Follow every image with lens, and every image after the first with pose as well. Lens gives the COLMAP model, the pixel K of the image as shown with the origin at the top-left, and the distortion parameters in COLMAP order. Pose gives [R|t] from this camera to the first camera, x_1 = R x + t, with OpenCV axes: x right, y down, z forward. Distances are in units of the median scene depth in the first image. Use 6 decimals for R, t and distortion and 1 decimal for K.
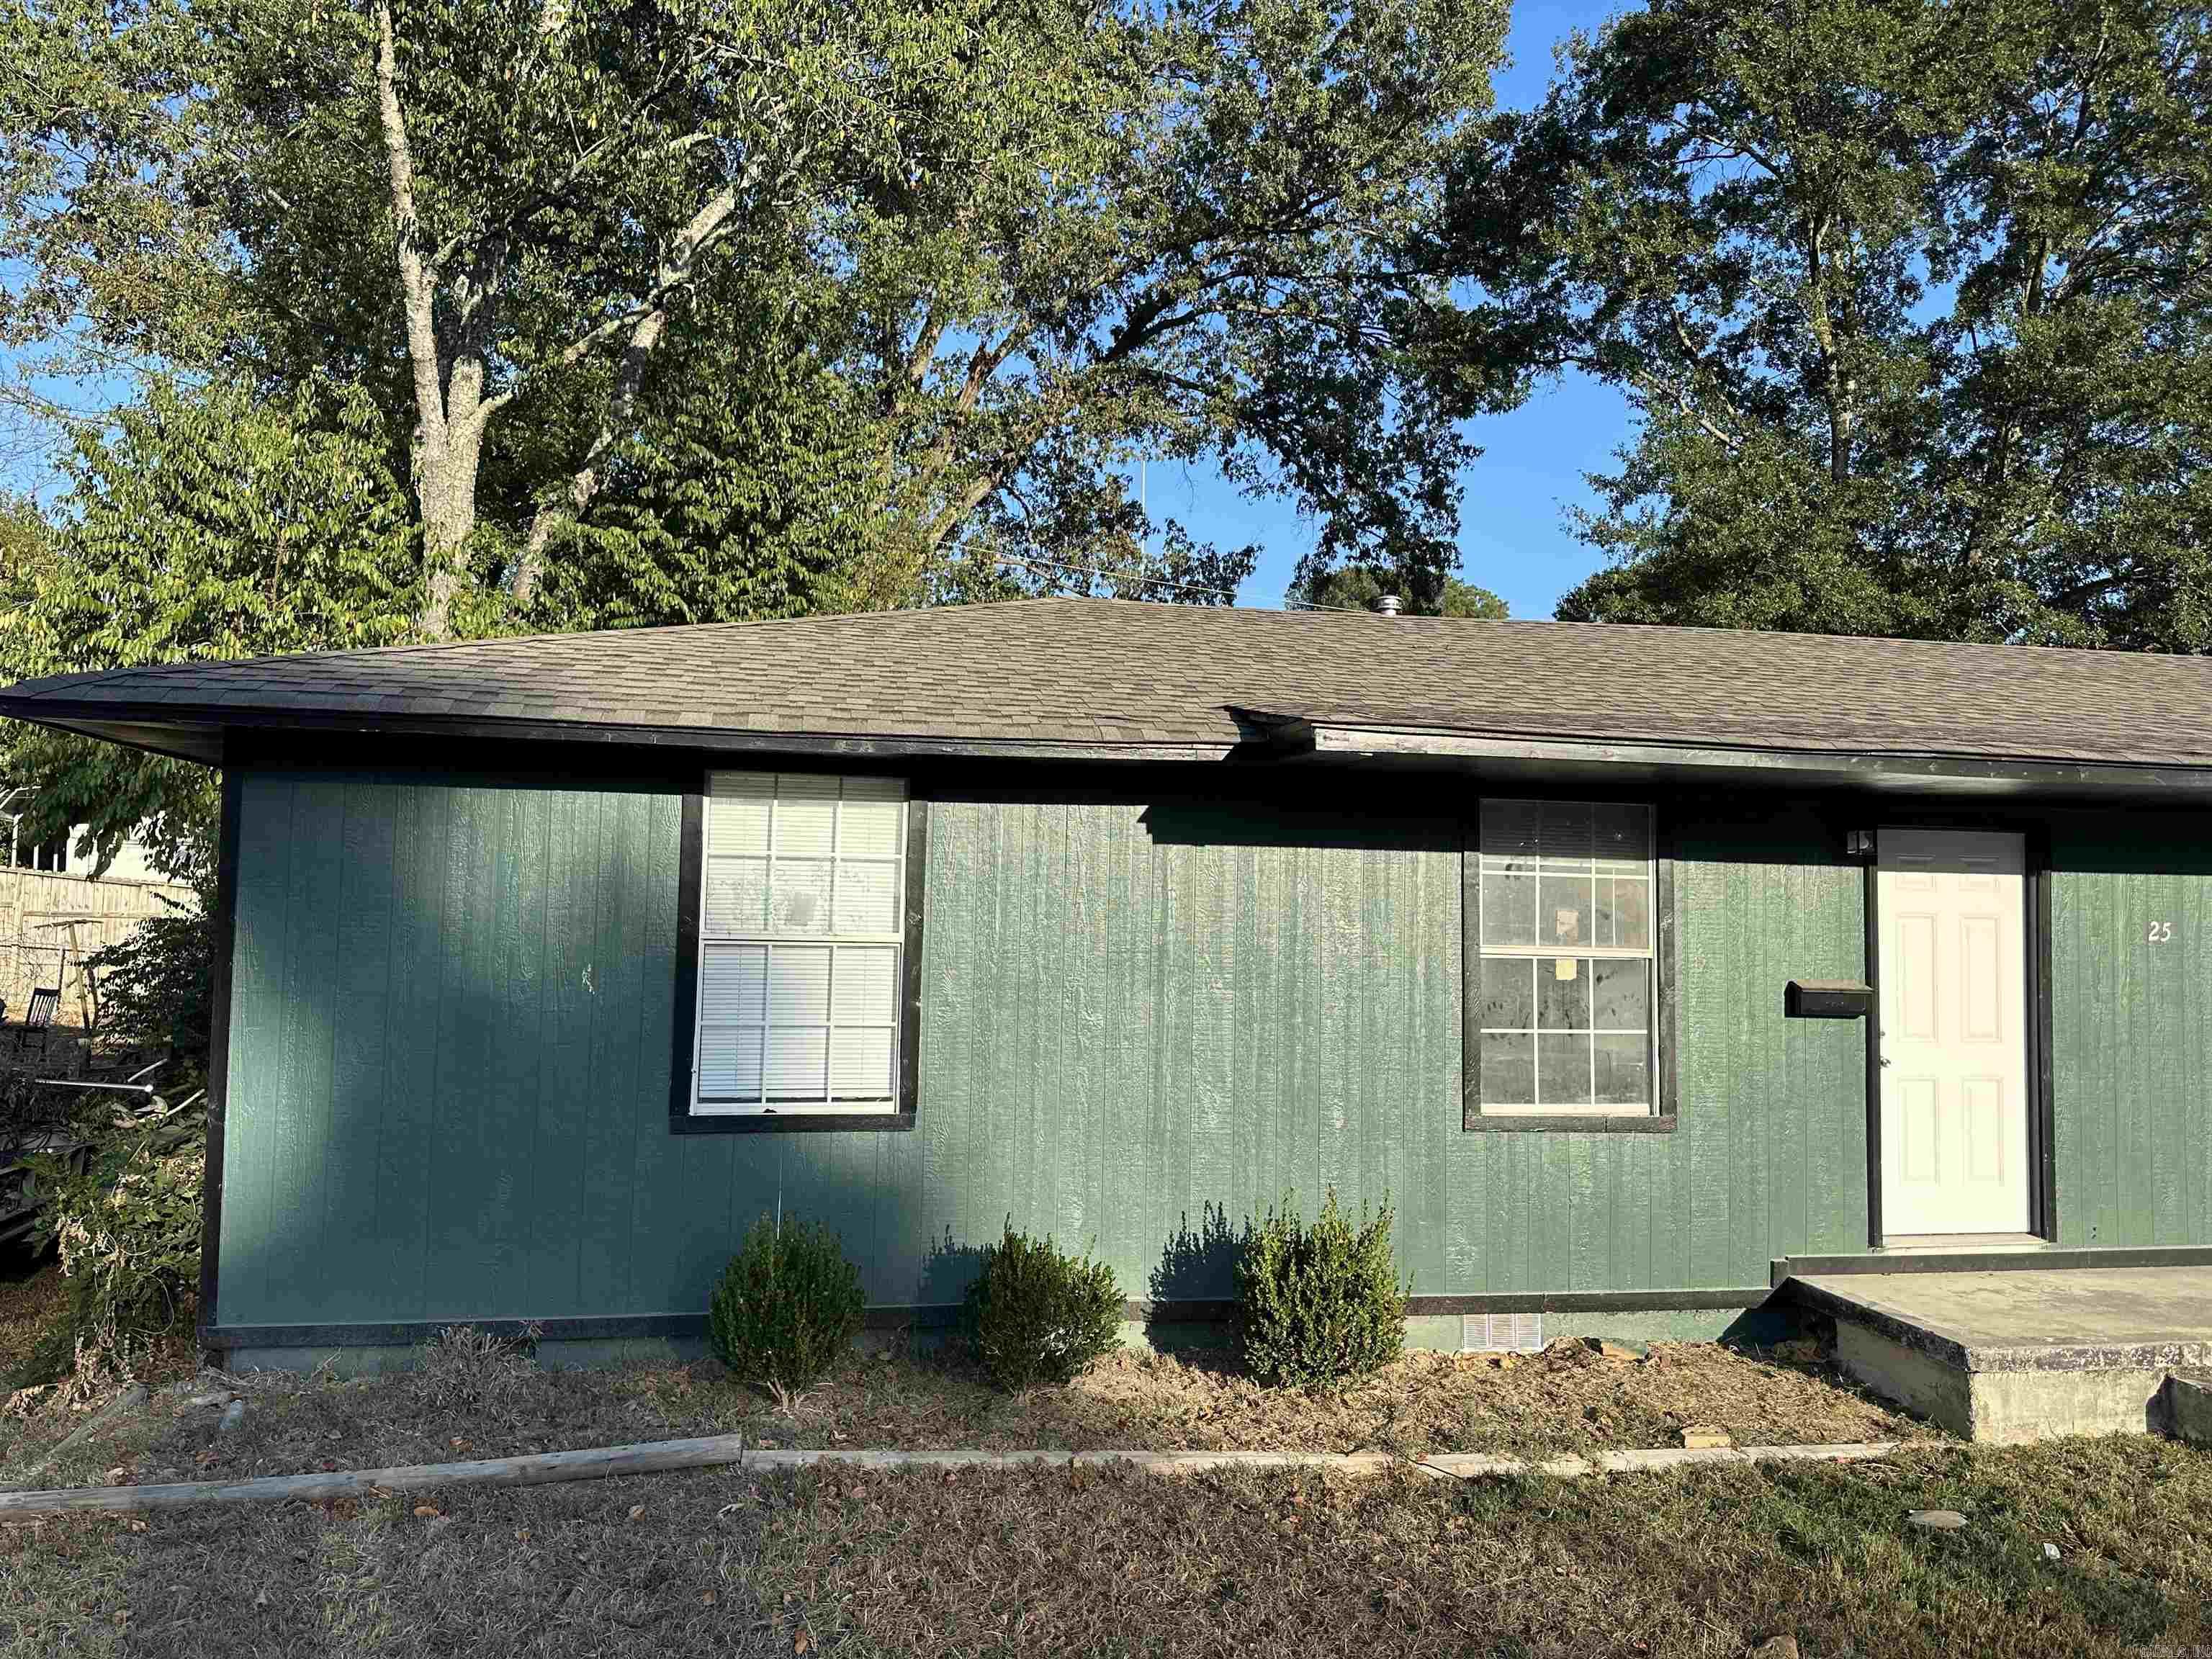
lens RADIAL K [[1560.8, 0, 1106.0], [0, 1560.8, 829.5], [0, 0, 1]] dist [0.001092, -0.001151]
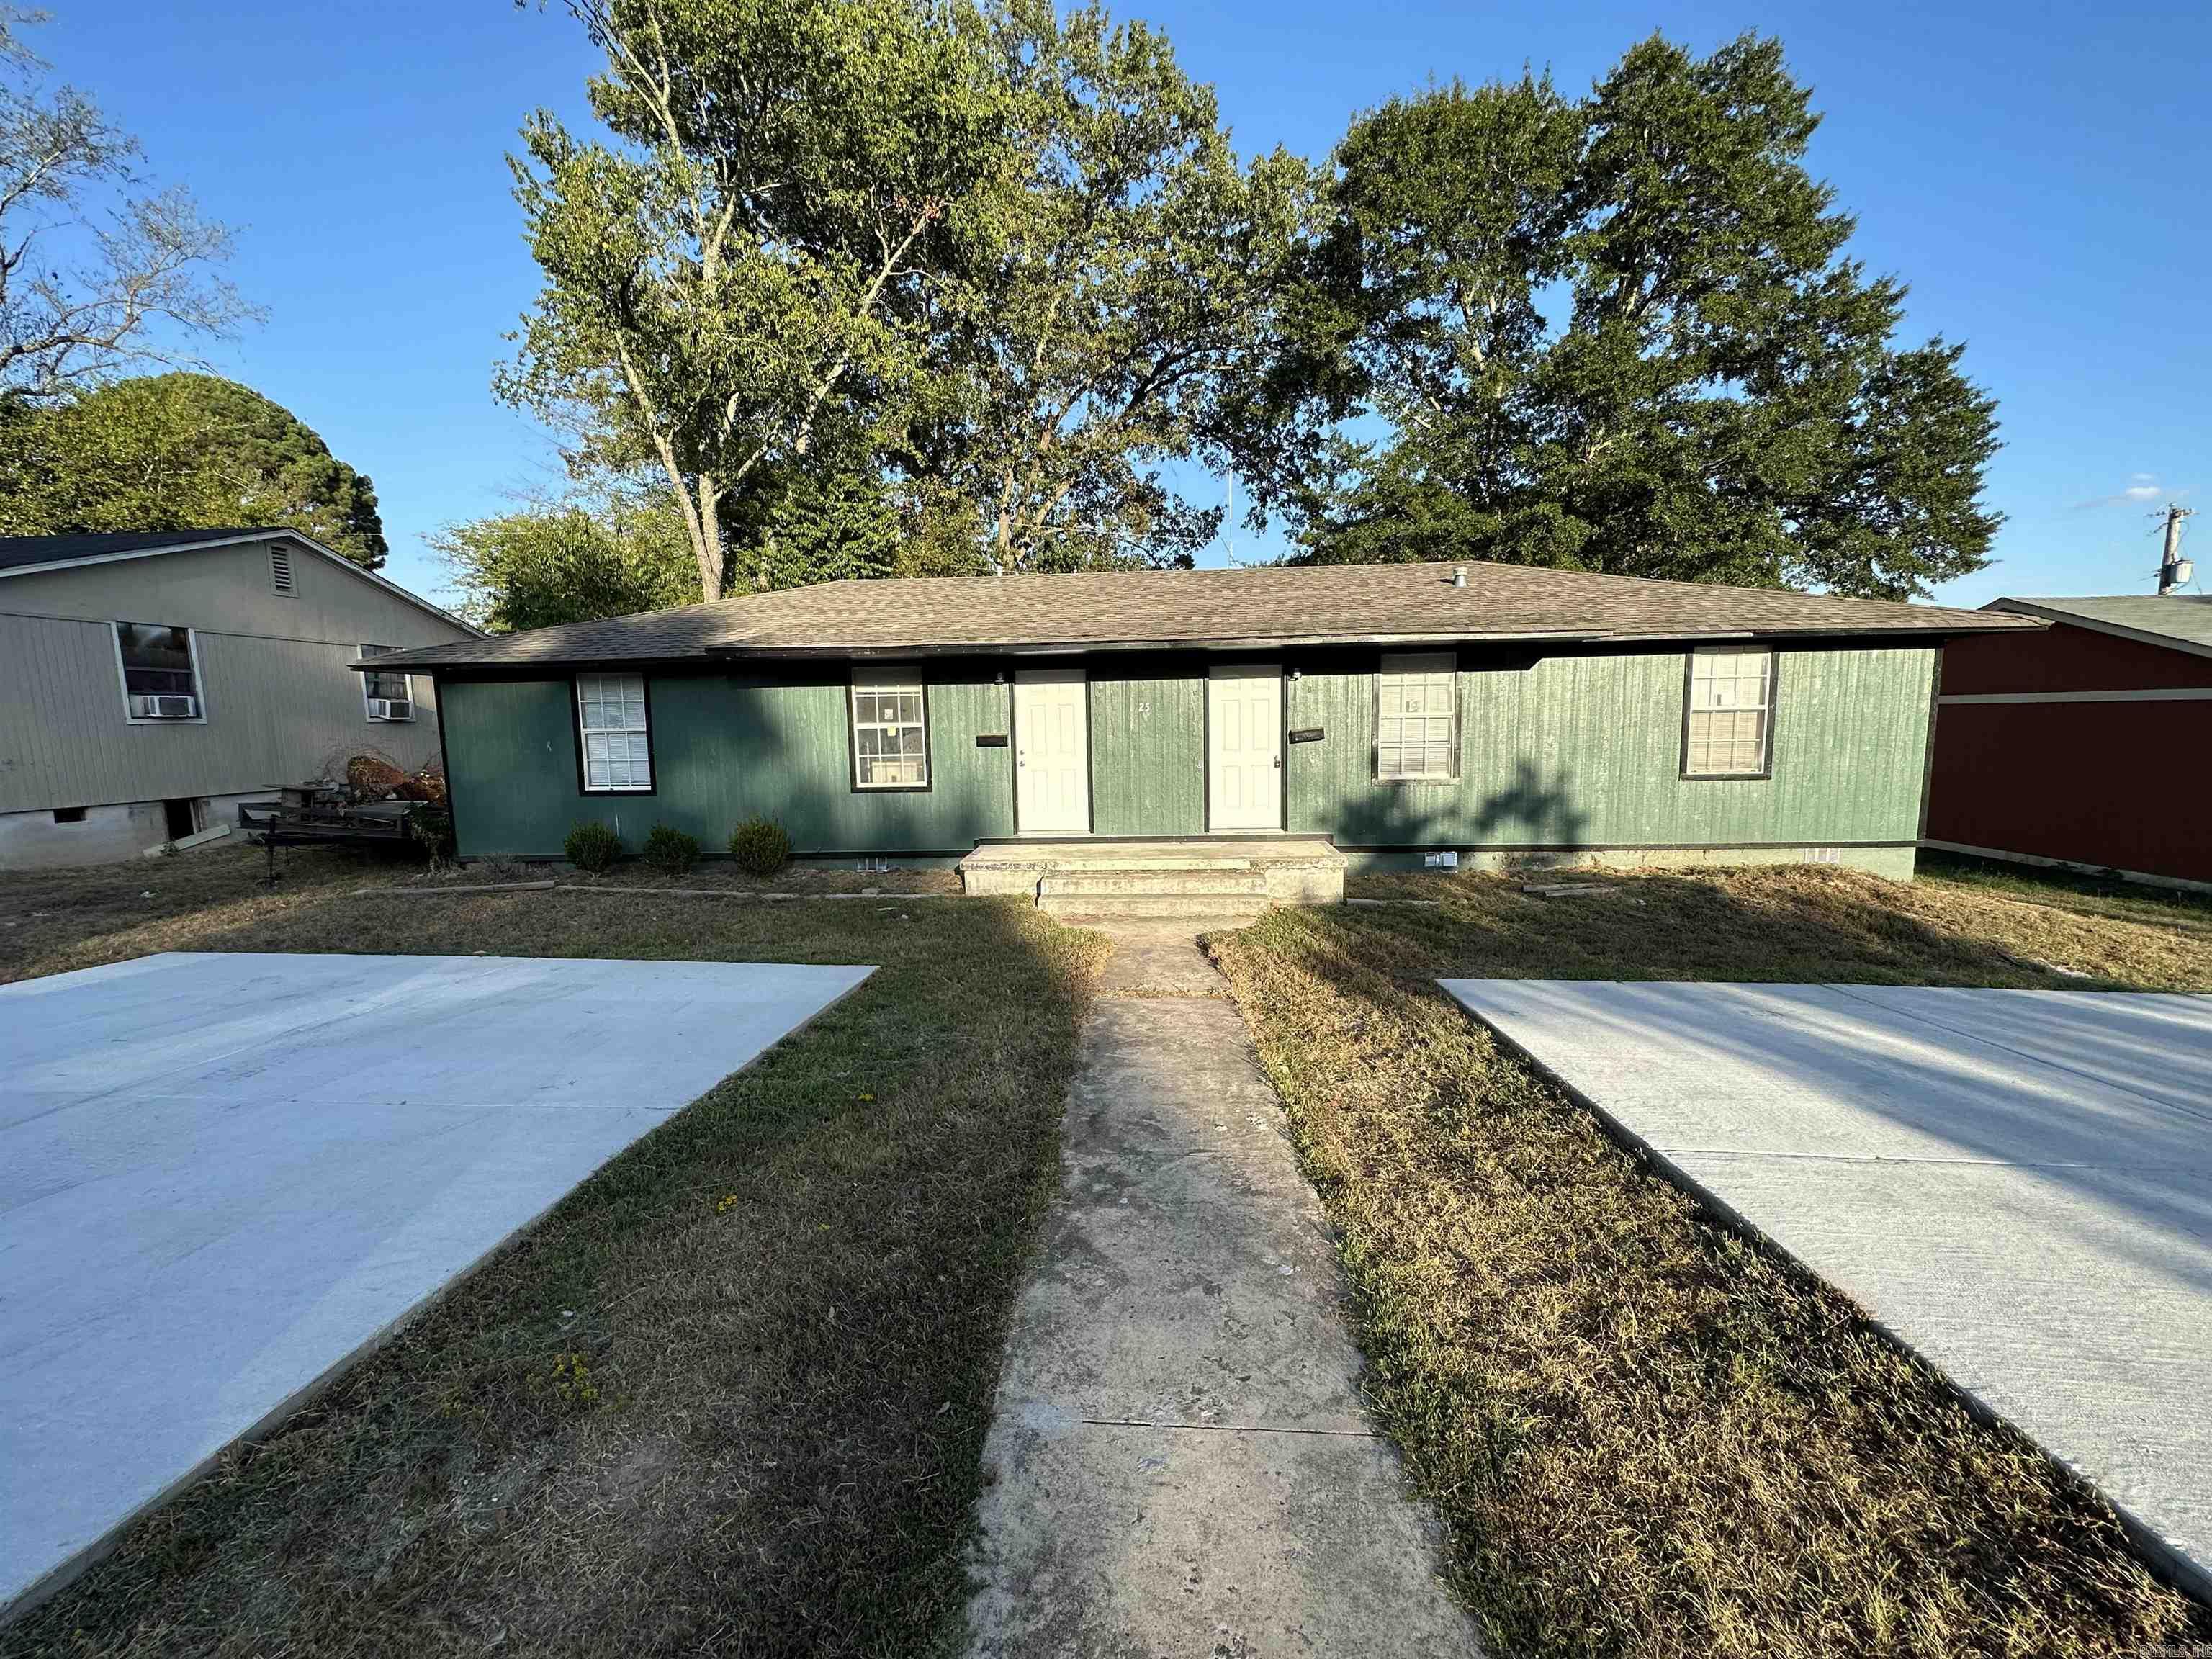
lens RADIAL K [[875.7, 0, 1106.0], [0, 875.7, 829.5], [0, 0, 1]] dist [-0.000181, 0.000049]
pose [[0.974261, -0.013183, -0.225036, 0.961105], [0.053266, 0.983482, 0.172993, 0.014122], [0.219038, -0.180527, 0.958870, -0.366089]]
